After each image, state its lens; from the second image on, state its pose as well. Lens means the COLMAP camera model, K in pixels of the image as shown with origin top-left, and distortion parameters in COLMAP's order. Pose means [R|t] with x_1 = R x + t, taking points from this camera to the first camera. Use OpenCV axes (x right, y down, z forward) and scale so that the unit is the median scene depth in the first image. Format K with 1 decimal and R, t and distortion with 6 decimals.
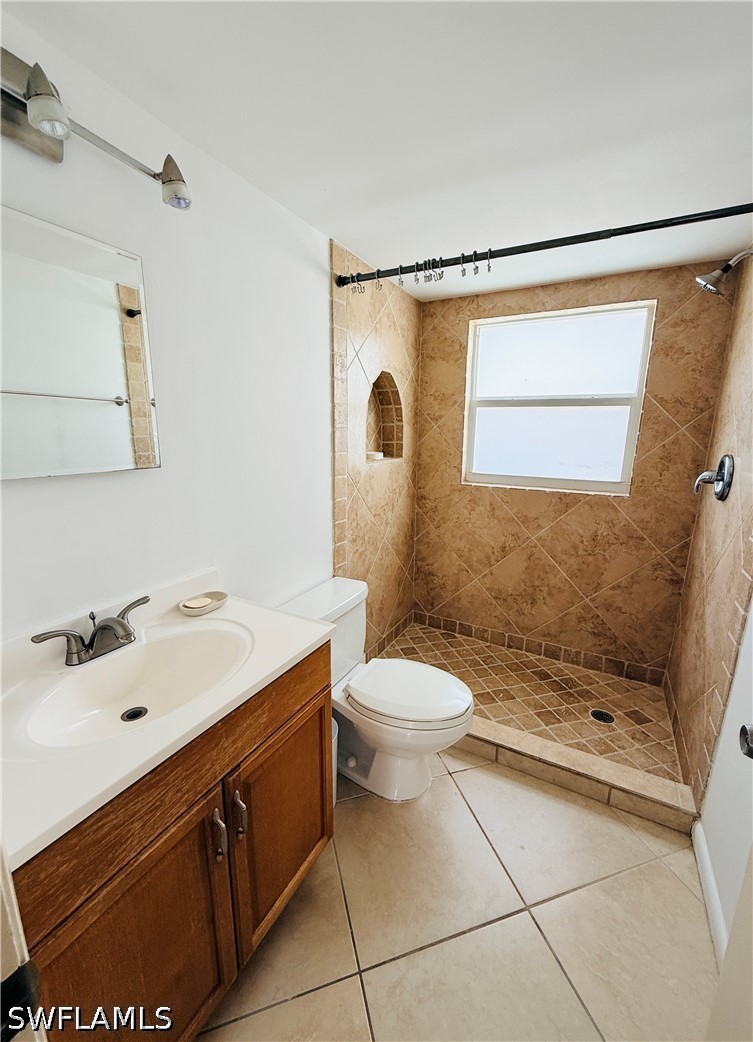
lens RADIAL K [[416.9, 0, 382.1], [0, 416.9, 519.3], [0, 0, 1]] dist [0.000608, -0.000235]
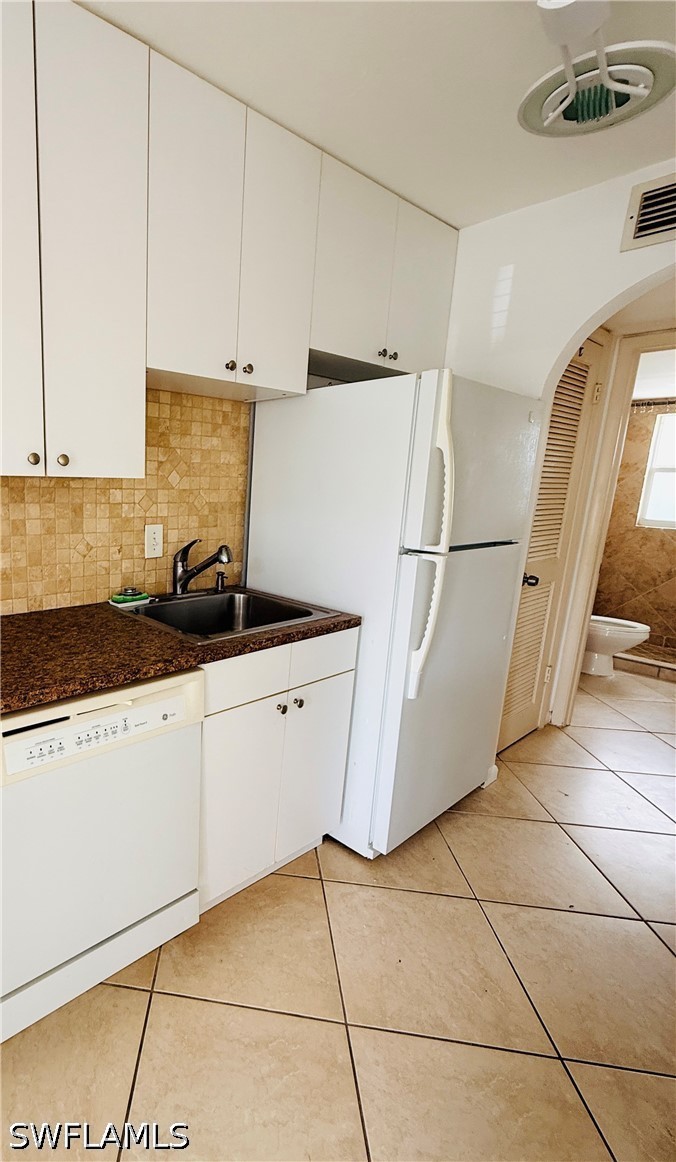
lens RADIAL K [[535.1, 0, 172.0], [0, 535.1, 587.1], [0, 0, 1]] dist [0.000628, 0.000017]
pose [[0.905365, 0.096011, -0.413638, -0.549214], [-0.102338, 0.994726, 0.006893, 0.320065], [0.412118, 0.036090, 0.910415, -1.538834]]
